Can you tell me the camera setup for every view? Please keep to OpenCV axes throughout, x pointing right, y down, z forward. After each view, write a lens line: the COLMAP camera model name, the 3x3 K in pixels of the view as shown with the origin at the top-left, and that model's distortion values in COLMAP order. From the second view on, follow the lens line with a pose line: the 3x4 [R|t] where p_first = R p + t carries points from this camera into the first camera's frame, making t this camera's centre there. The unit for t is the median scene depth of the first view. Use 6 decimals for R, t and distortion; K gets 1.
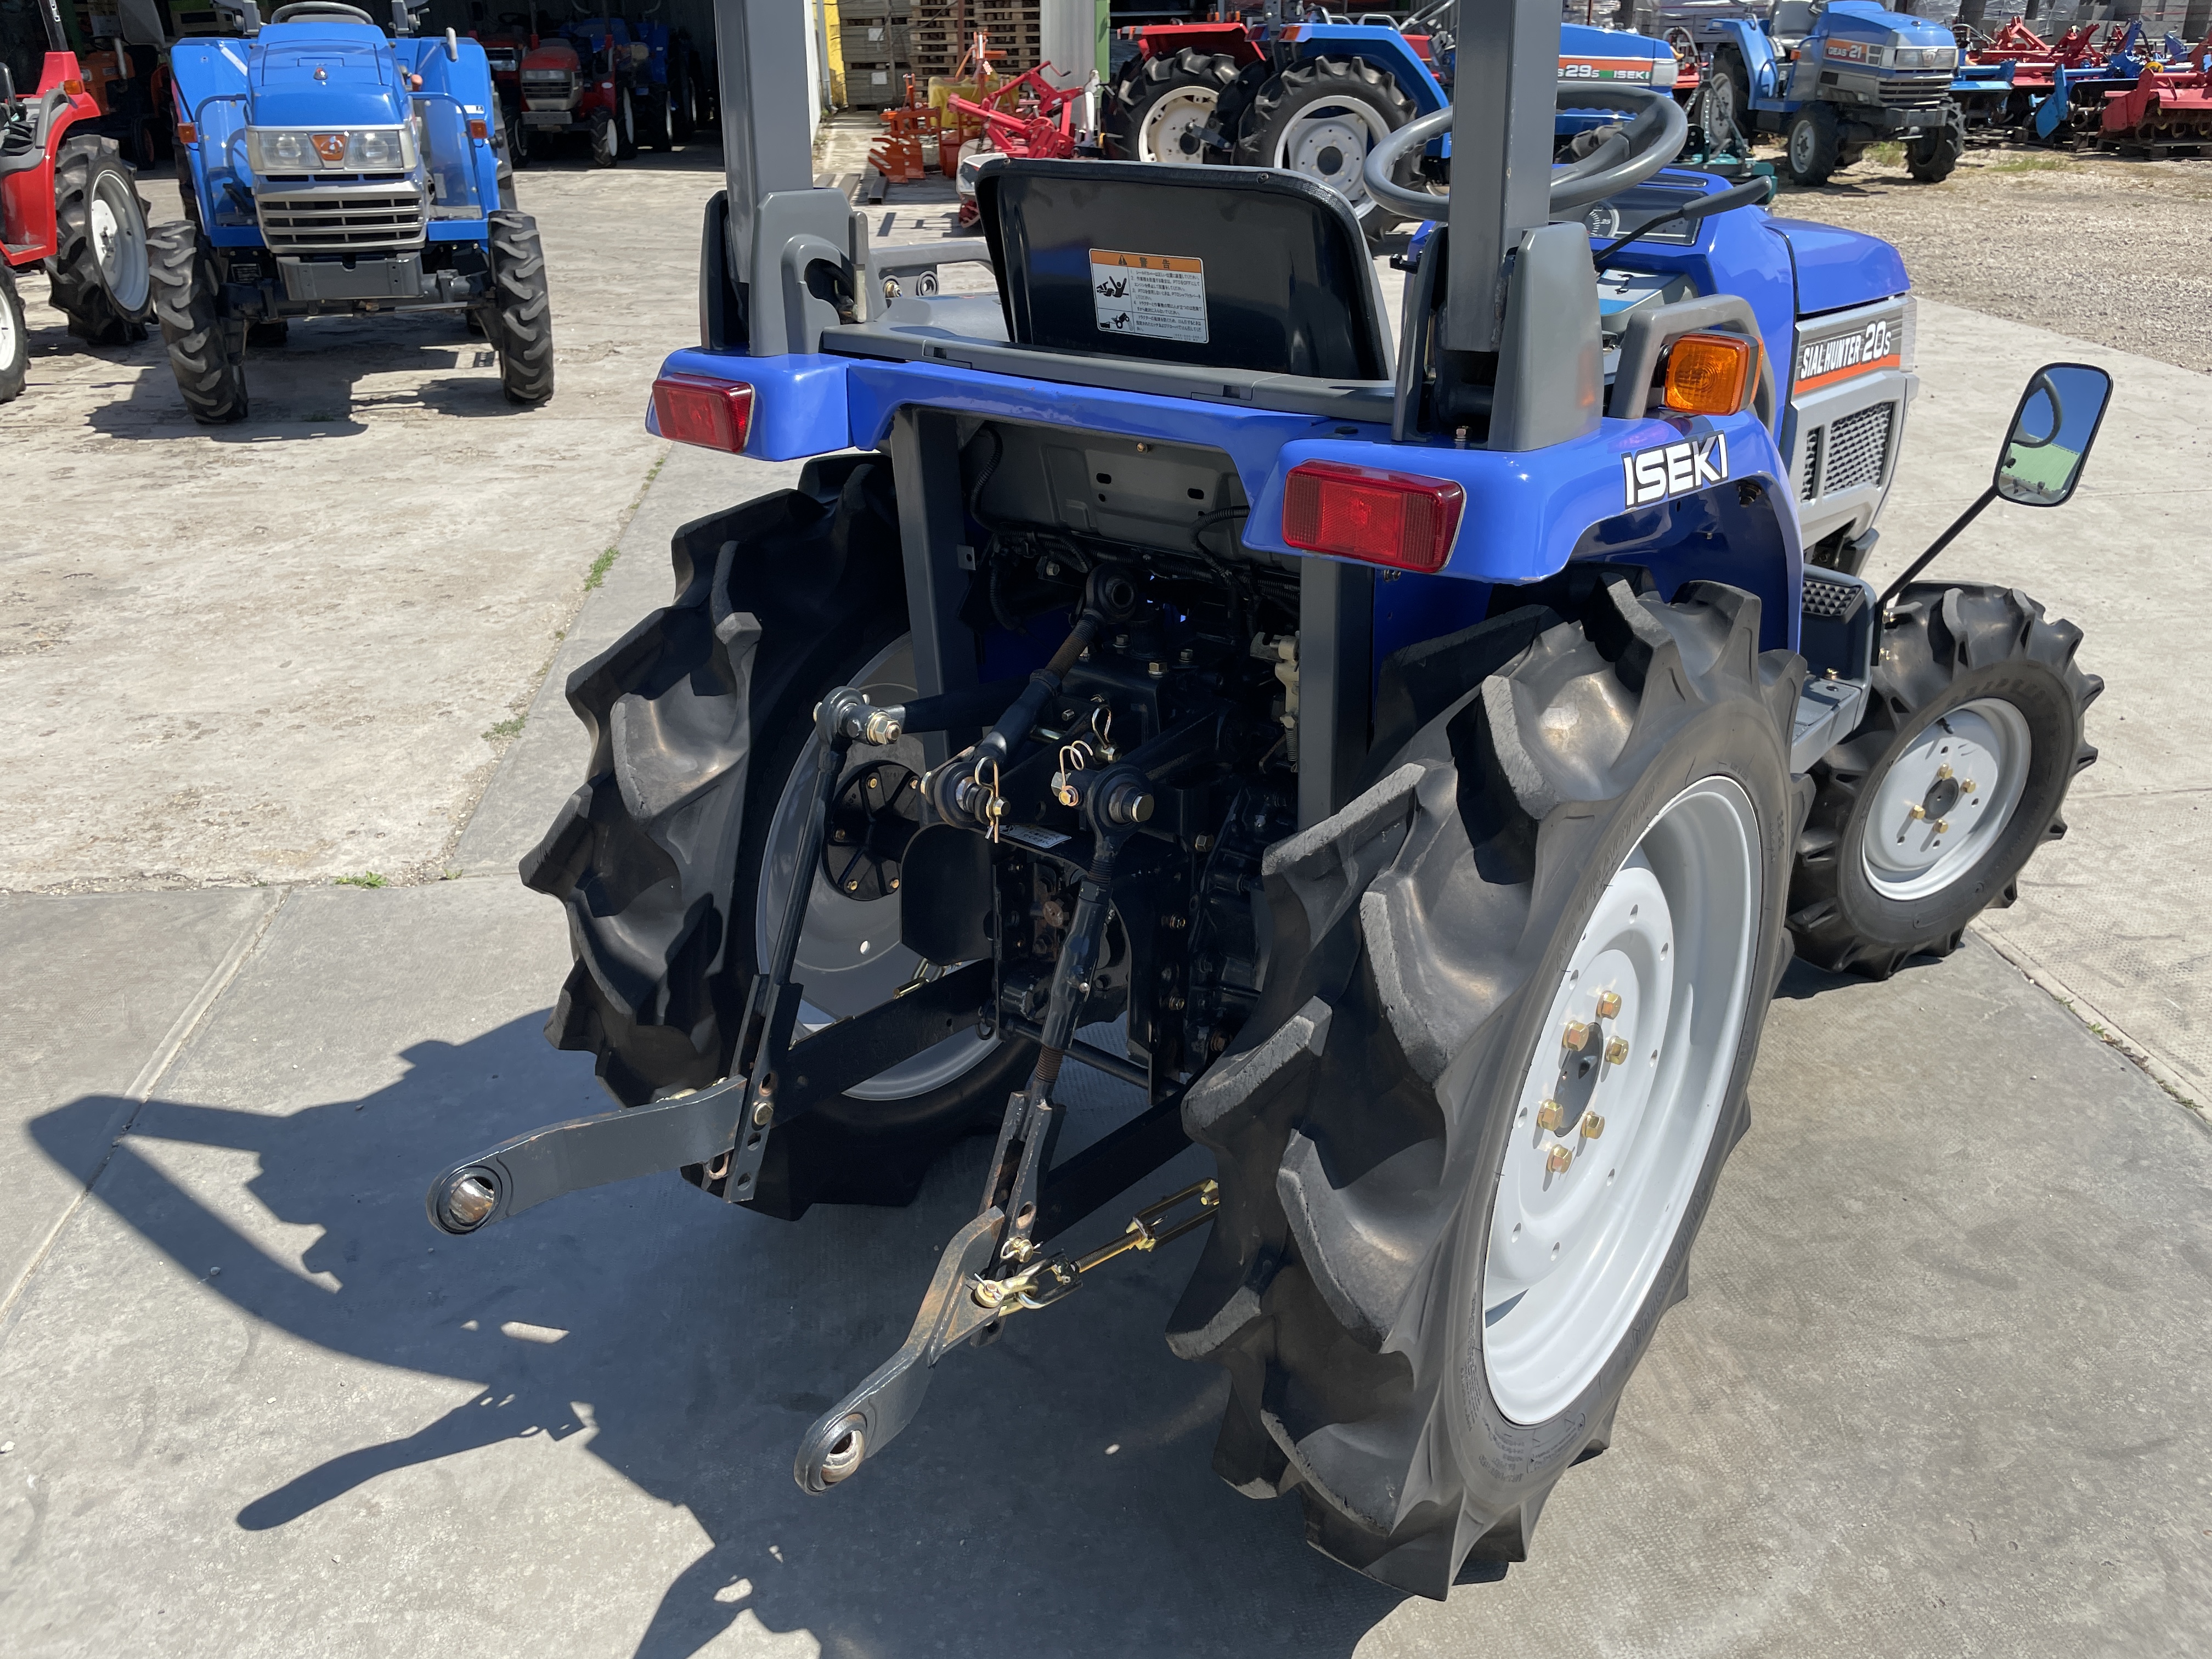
lens RADIAL K [[1678.1, 0, 1107.6], [0, 1678.1, 823.5], [0, 0, 1]] dist [0.085495, -0.119736]
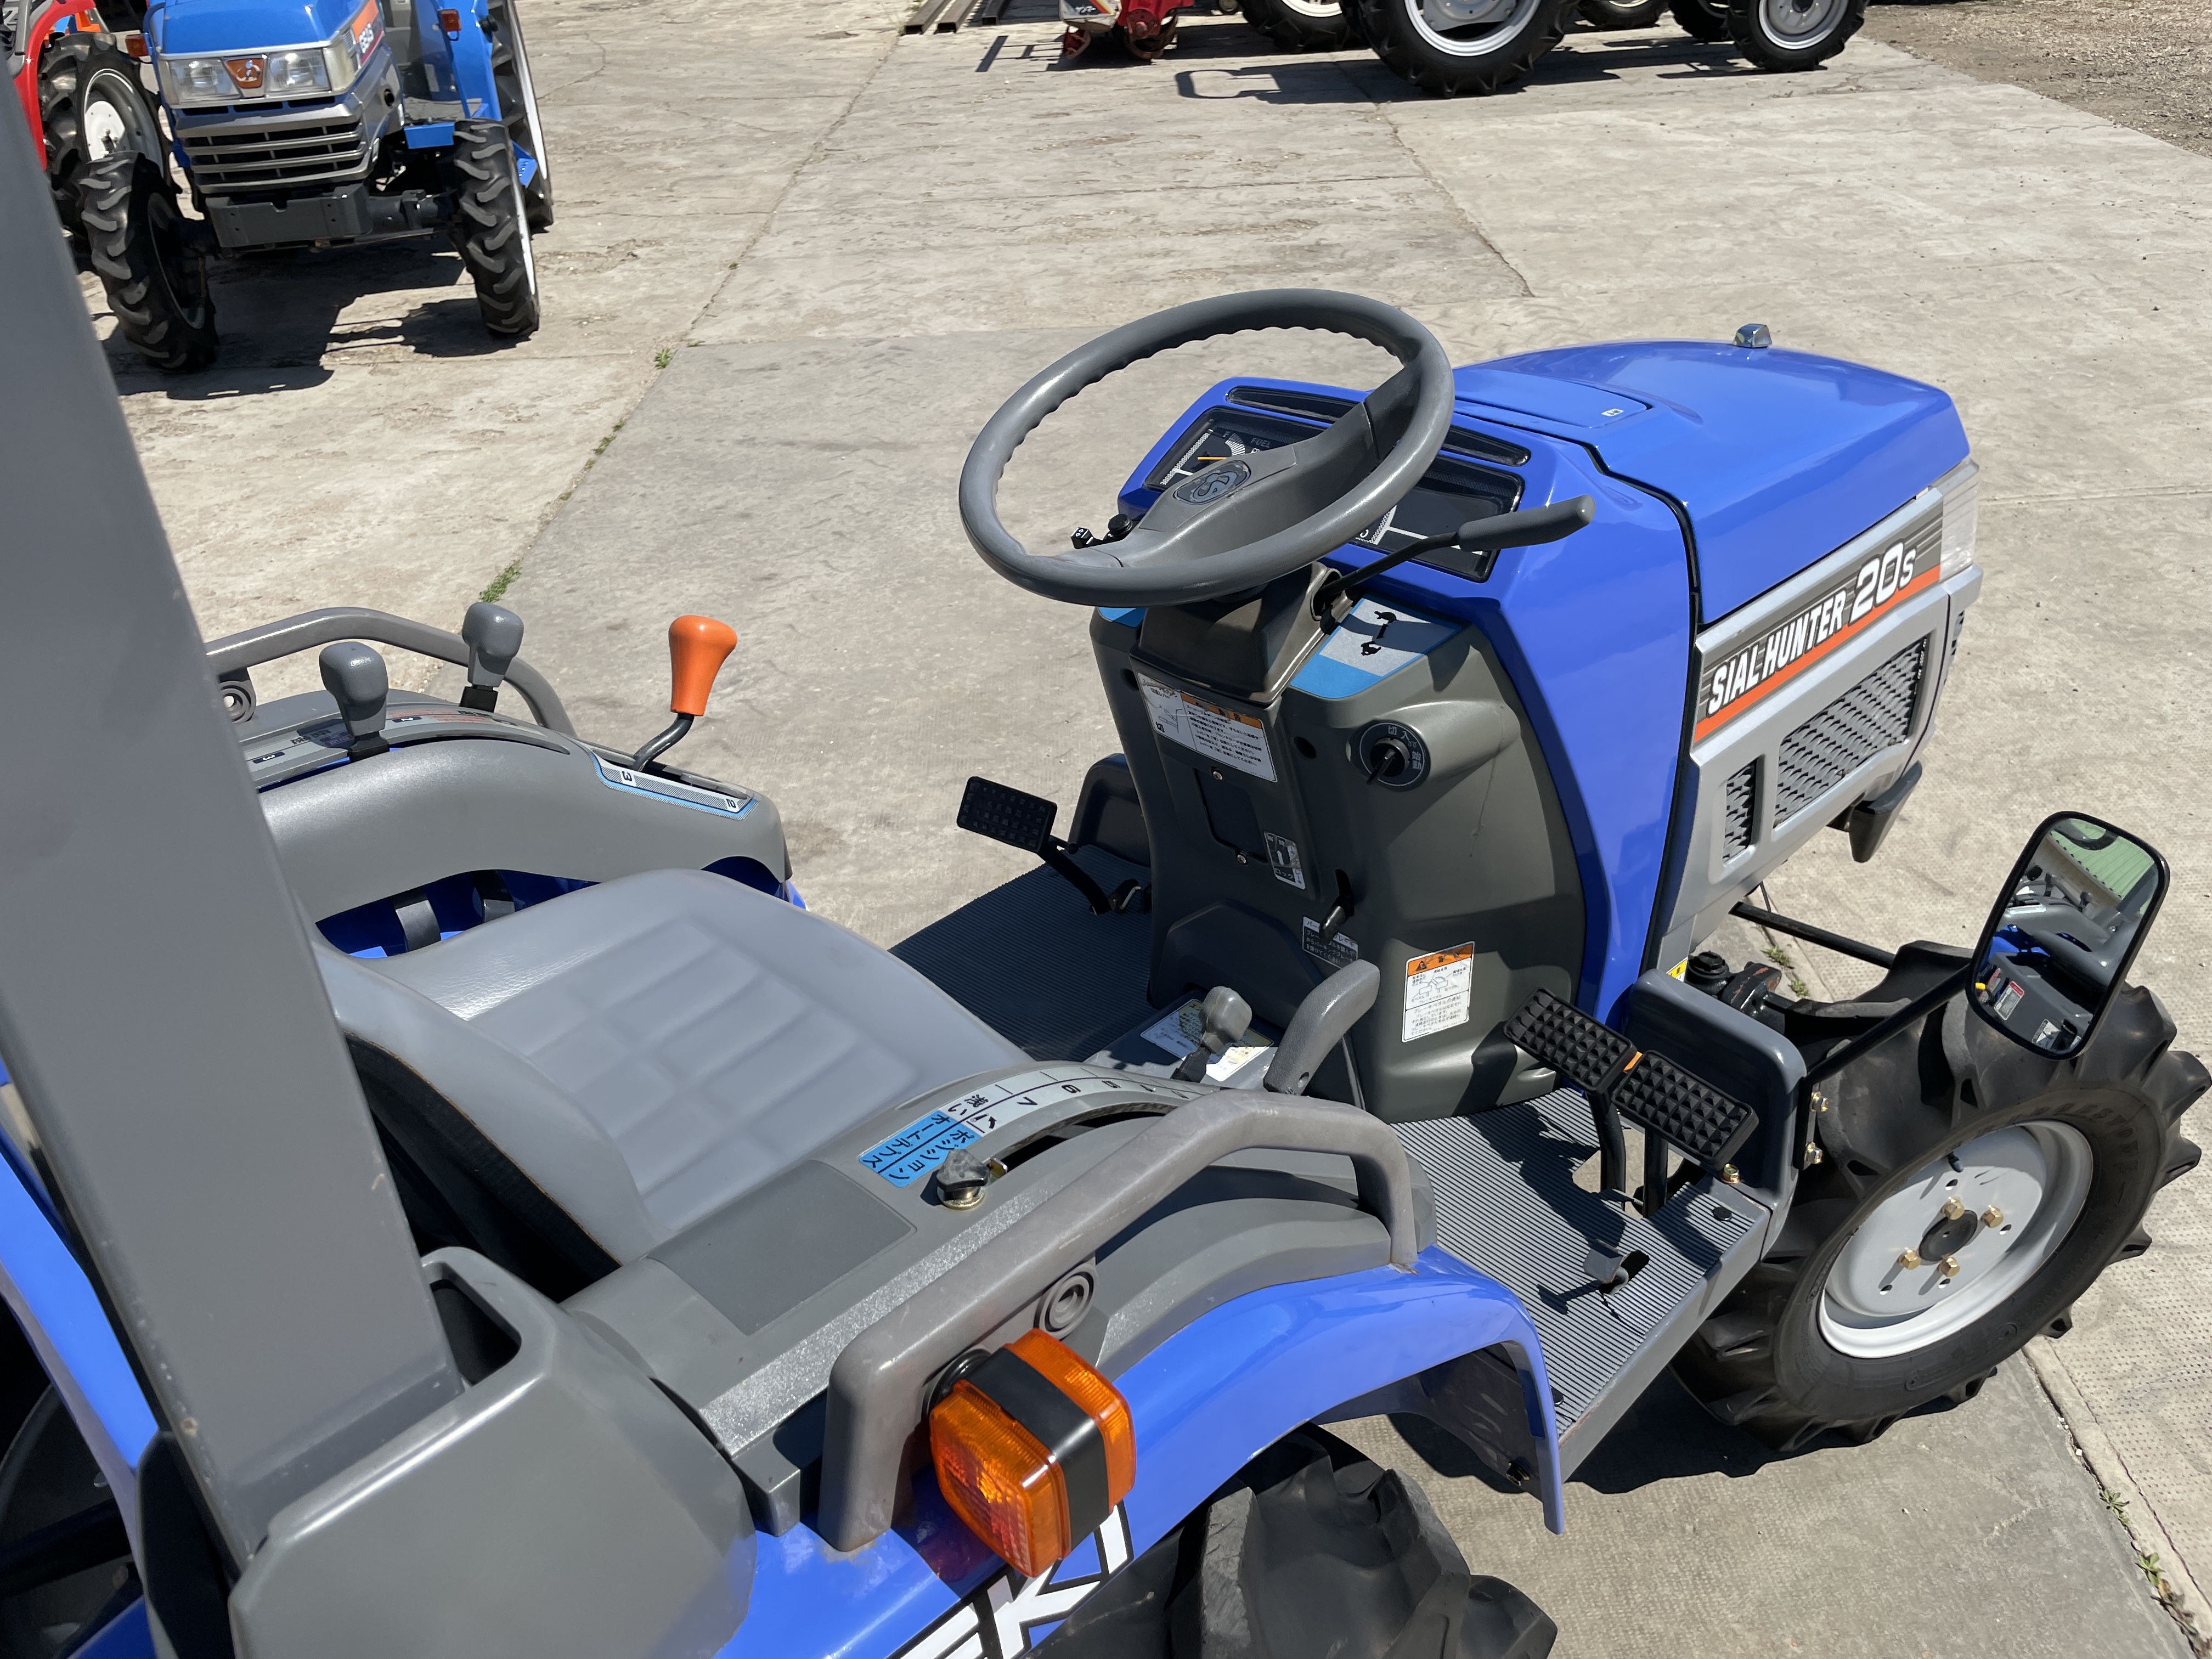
lens RADIAL K [[1680.8, 0, 1114.2], [0, 1680.8, 814.2], [0, 0, 1]] dist [0.077365, -0.111662]
pose [[0.993143, 0.018732, -0.115399, 0.099238], [-0.005172, 0.993153, 0.116704, -0.115019], [0.116795, -0.115307, 0.986440, 0.127686]]
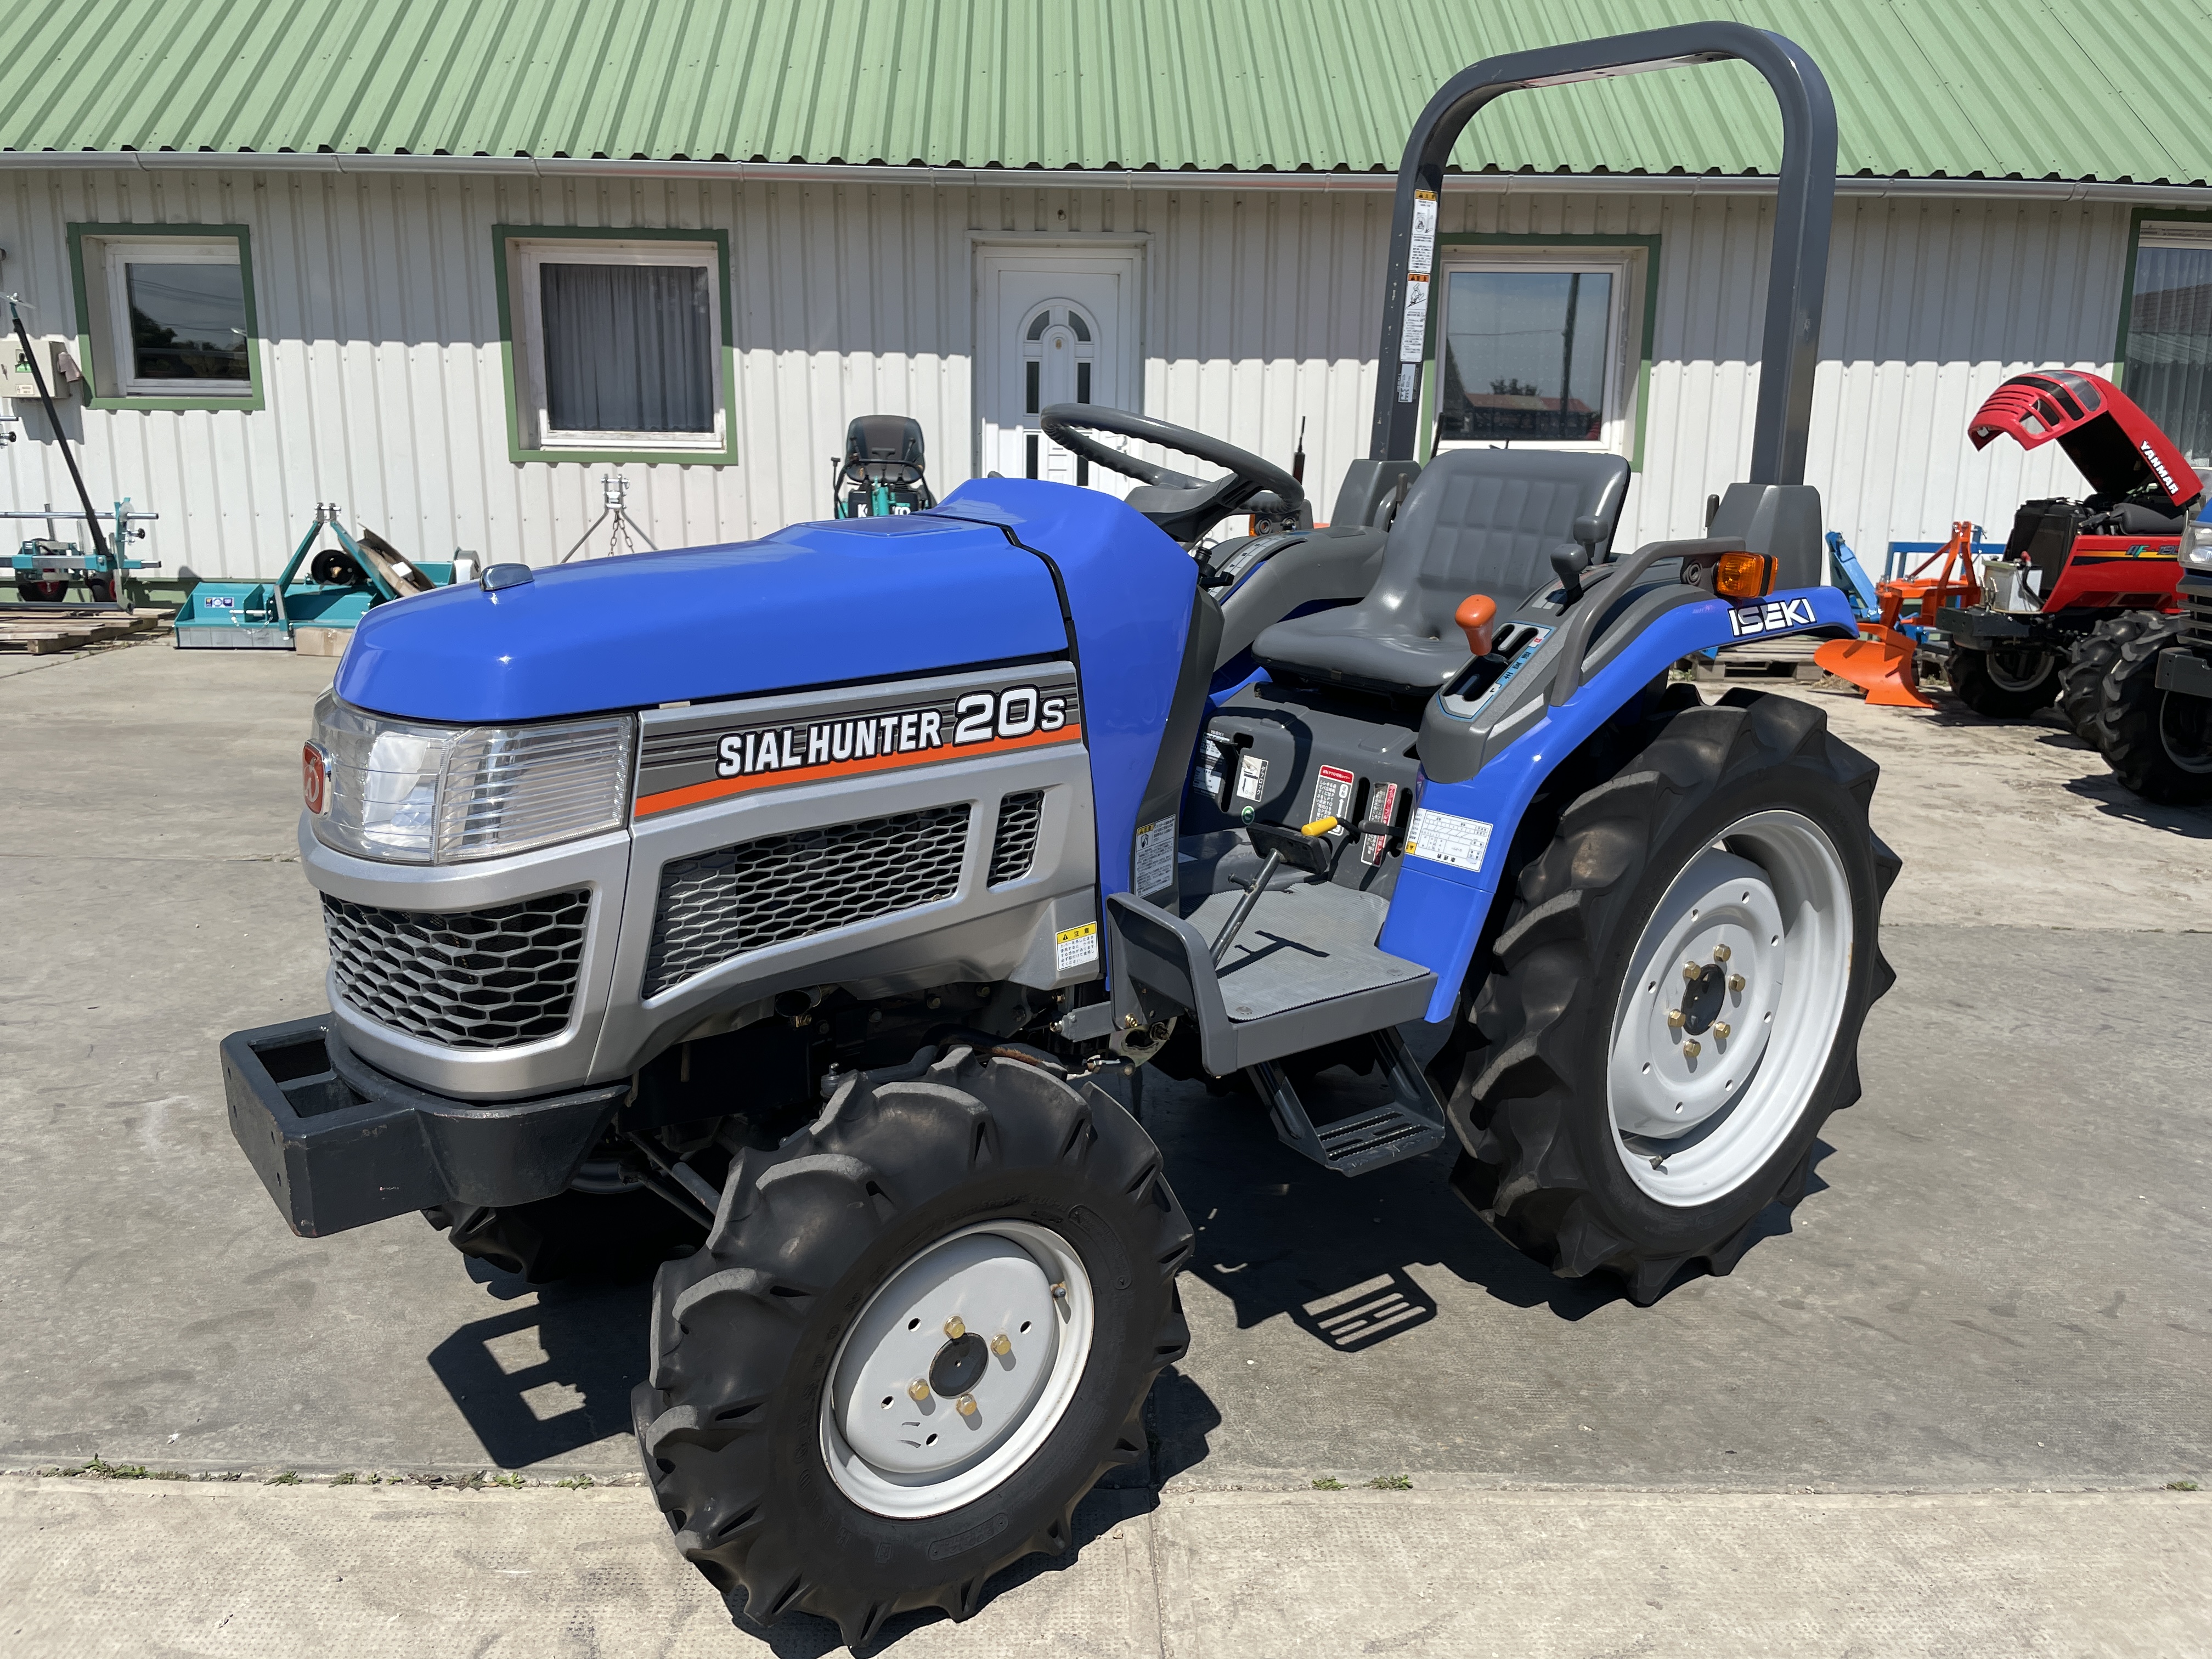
lens RADIAL K [[1697.7, 0, 1106.0], [0, 1697.7, 829.5], [0, 0, 1]] dist [0.086520, -0.125166]
pose [[-0.093843, 0.229863, -0.968688, 0.551957], [-0.452591, 0.856782, 0.247154, -0.205622], [0.886766, 0.461614, 0.023631, 0.471409]]
